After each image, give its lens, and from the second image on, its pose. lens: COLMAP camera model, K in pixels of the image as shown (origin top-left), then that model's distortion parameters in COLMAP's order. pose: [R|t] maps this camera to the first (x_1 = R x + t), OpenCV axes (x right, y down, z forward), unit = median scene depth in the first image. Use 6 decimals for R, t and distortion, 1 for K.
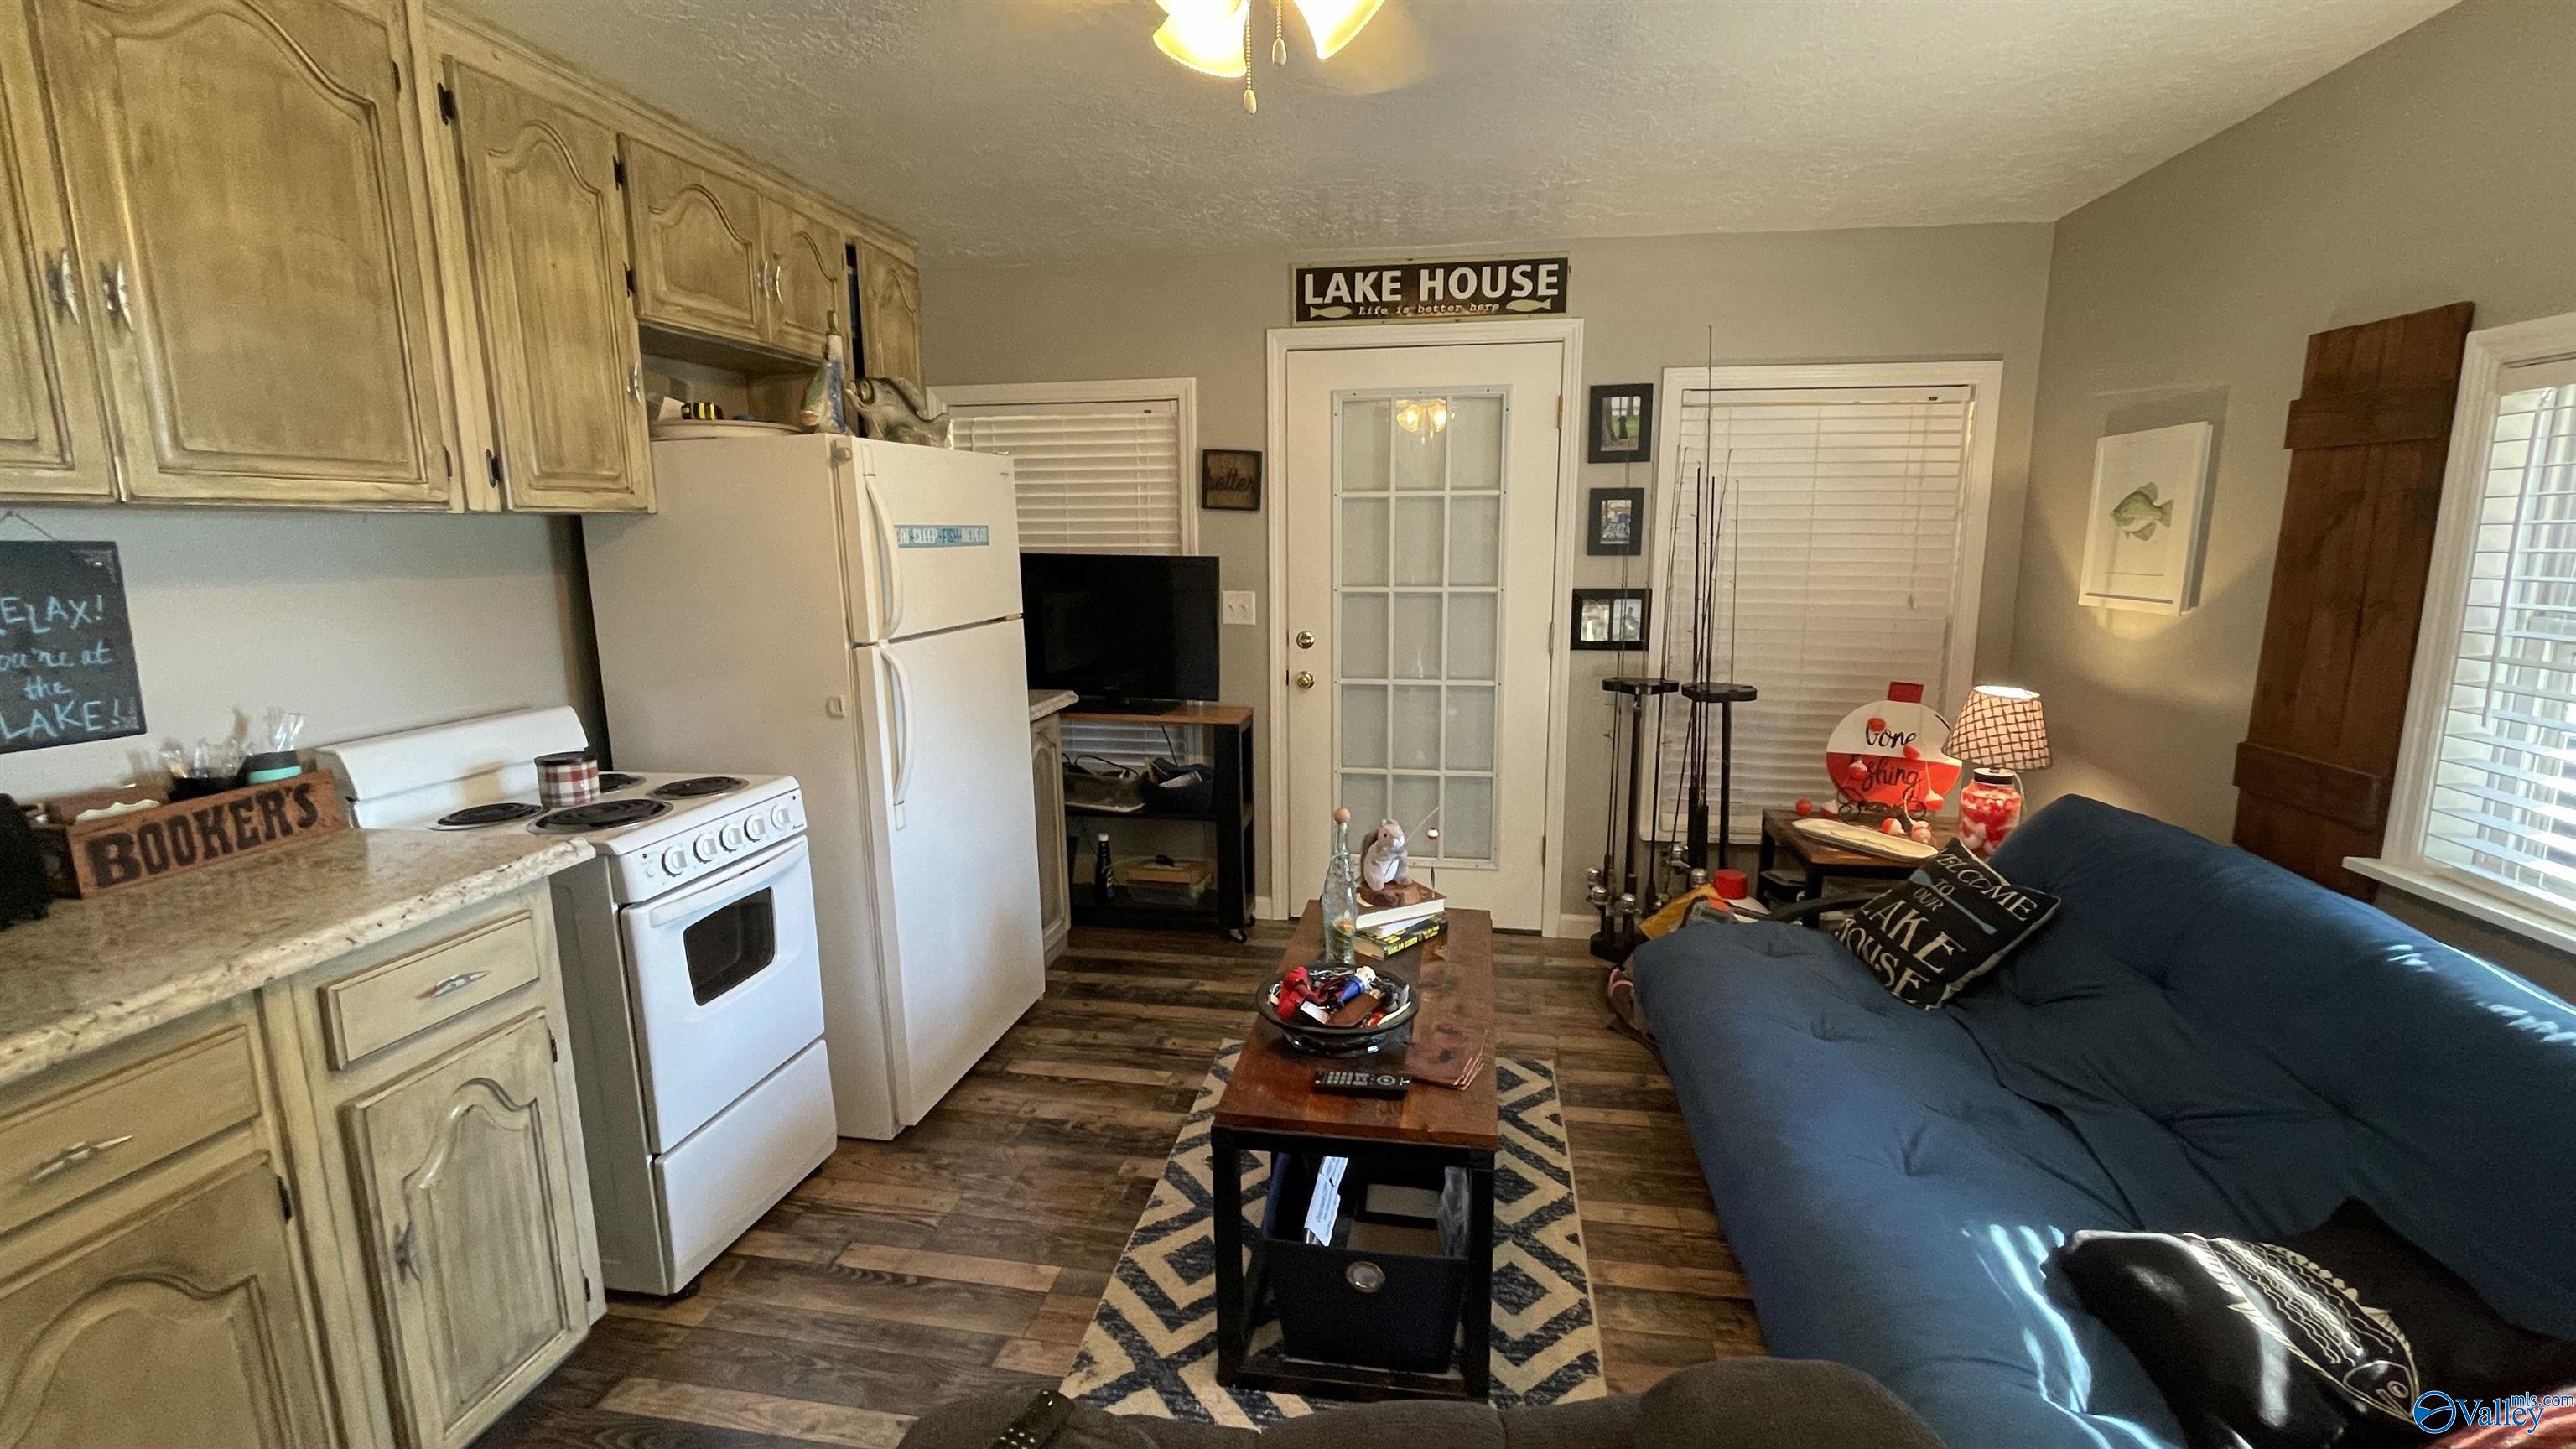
lens RADIAL K [[1088.1, 0, 1290.1], [0, 1088.1, 720.5], [0, 0, 1]] dist [-0.000838, 0.001445]
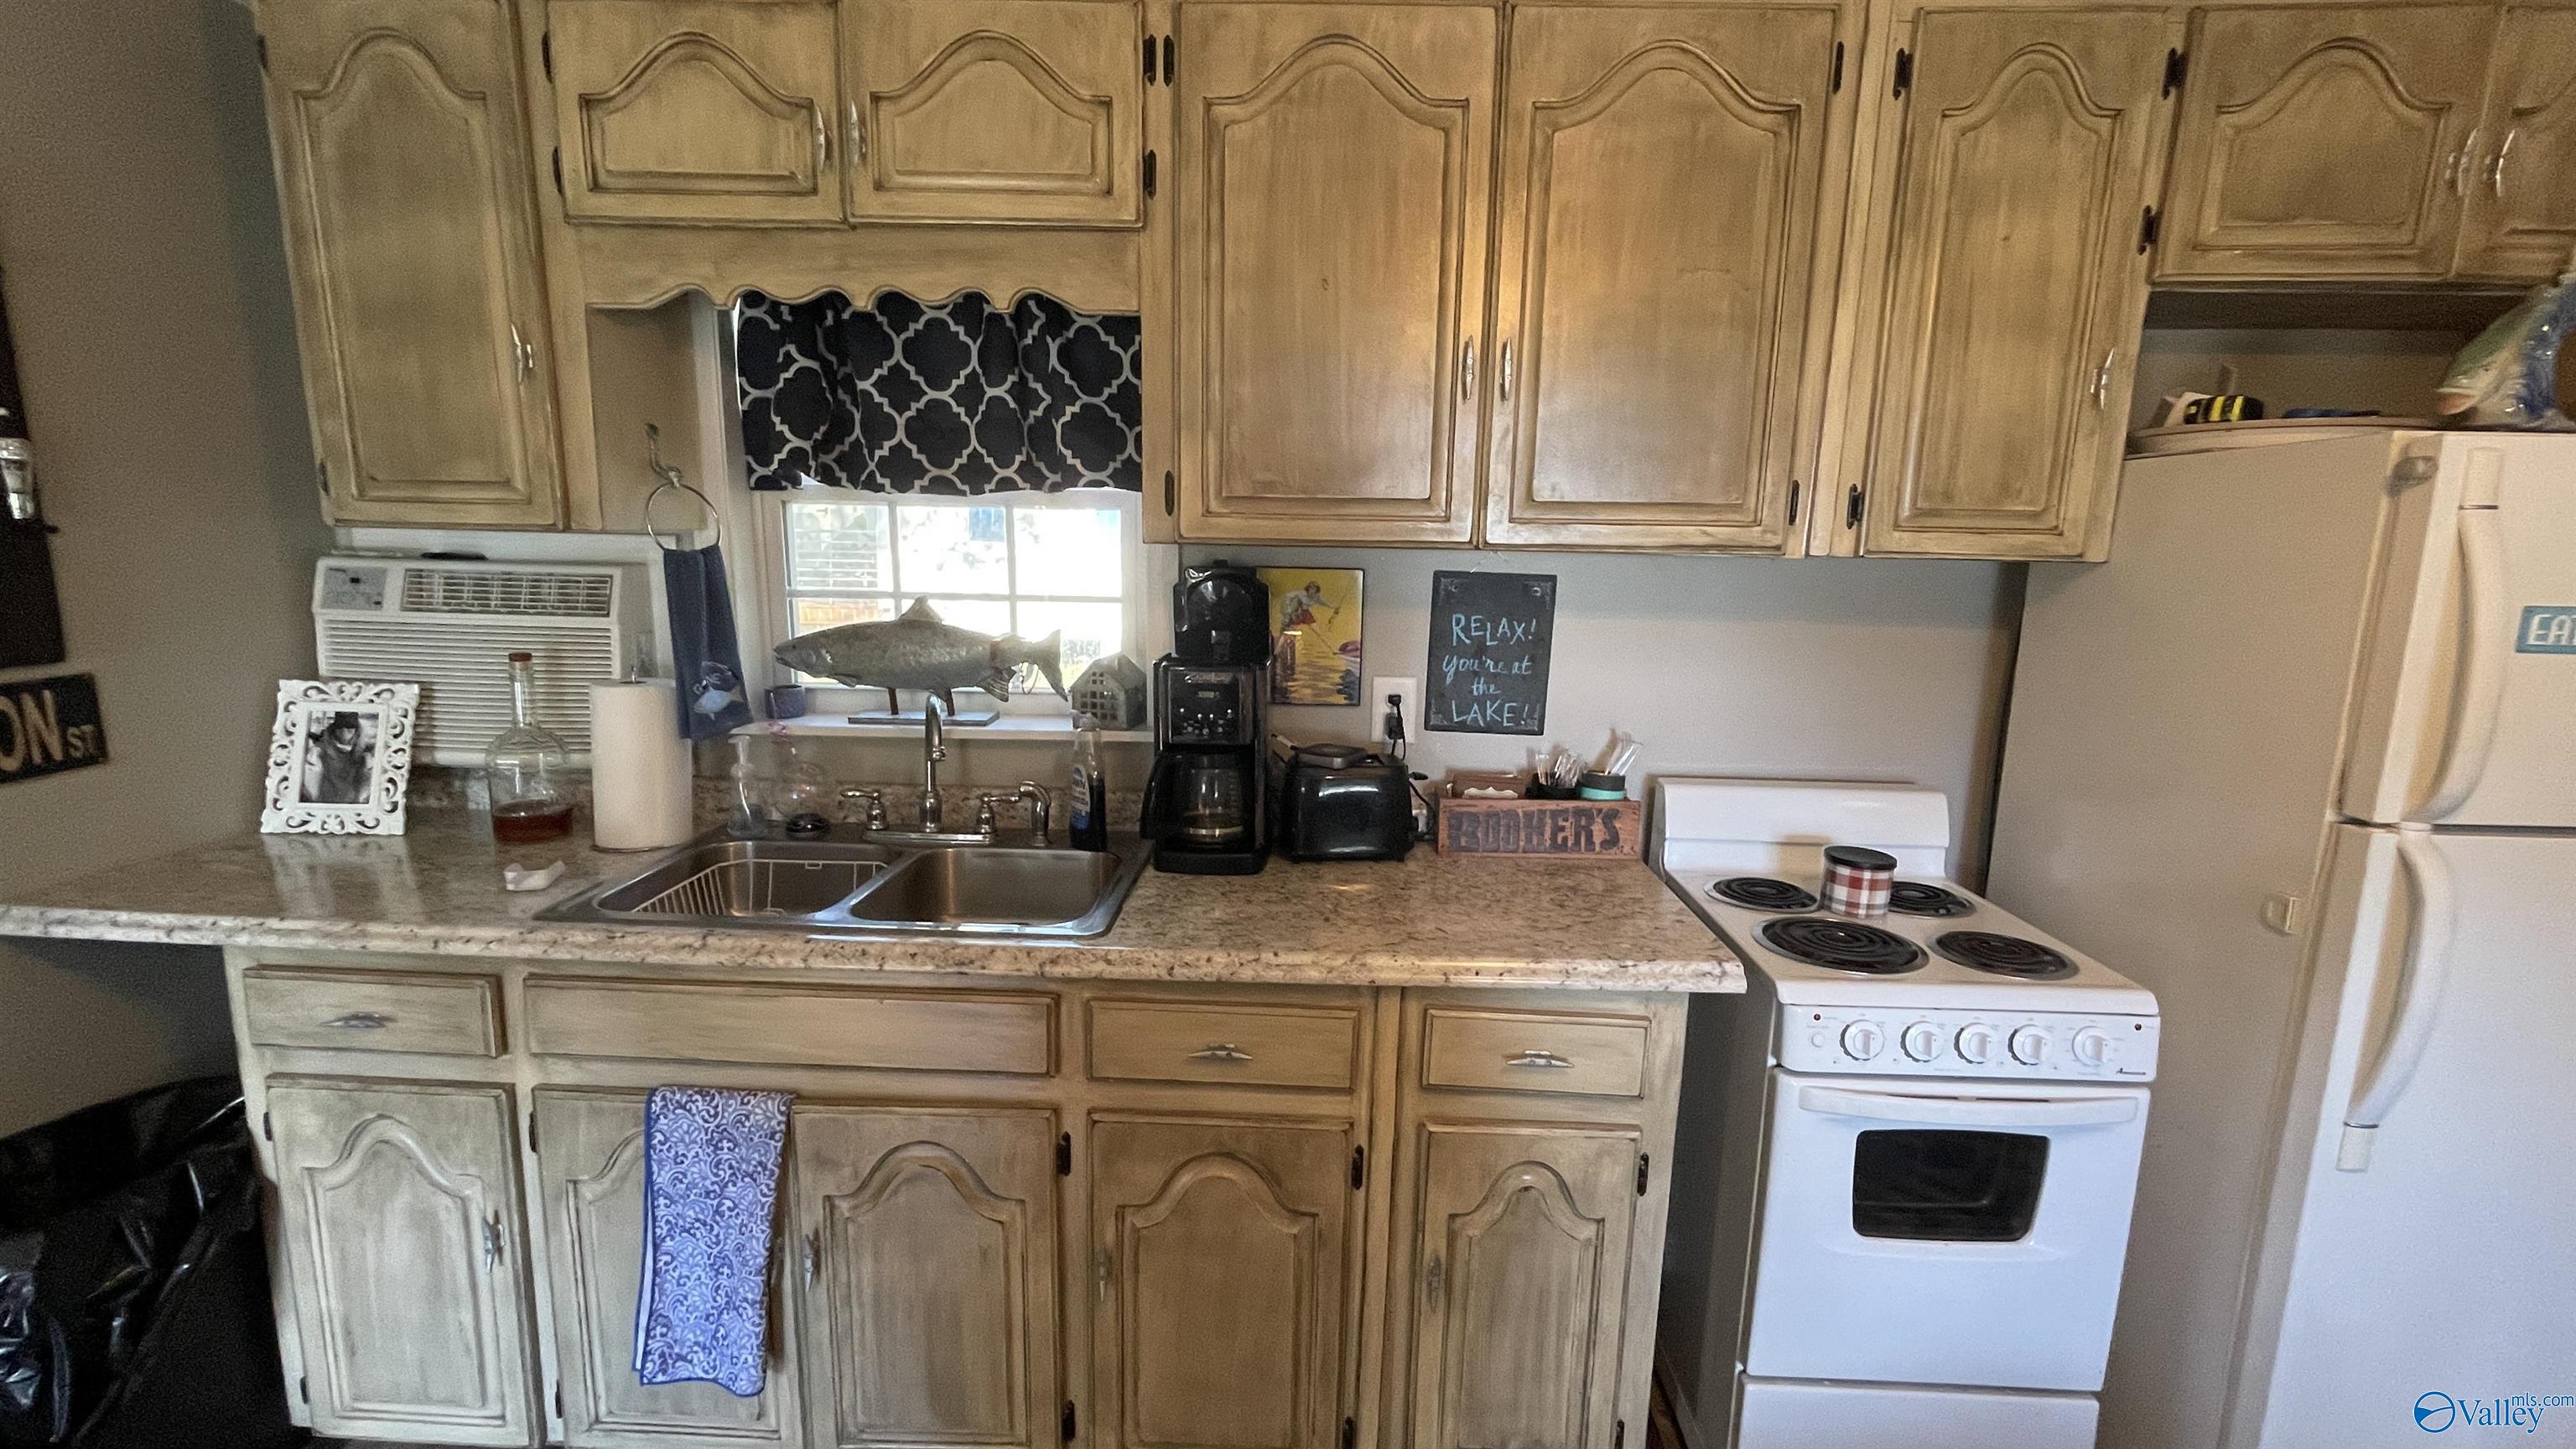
lens RADIAL K [[1088.1, 0, 1286.2], [0, 1088.1, 722.0], [0, 0, 1]] dist [-0.000838, 0.001445]
pose [[0.147589, 0.185905, -0.971420, 0.041763], [-0.193283, 0.968660, 0.156011, -0.096048], [0.969979, 0.164734, 0.178896, 0.369832]]
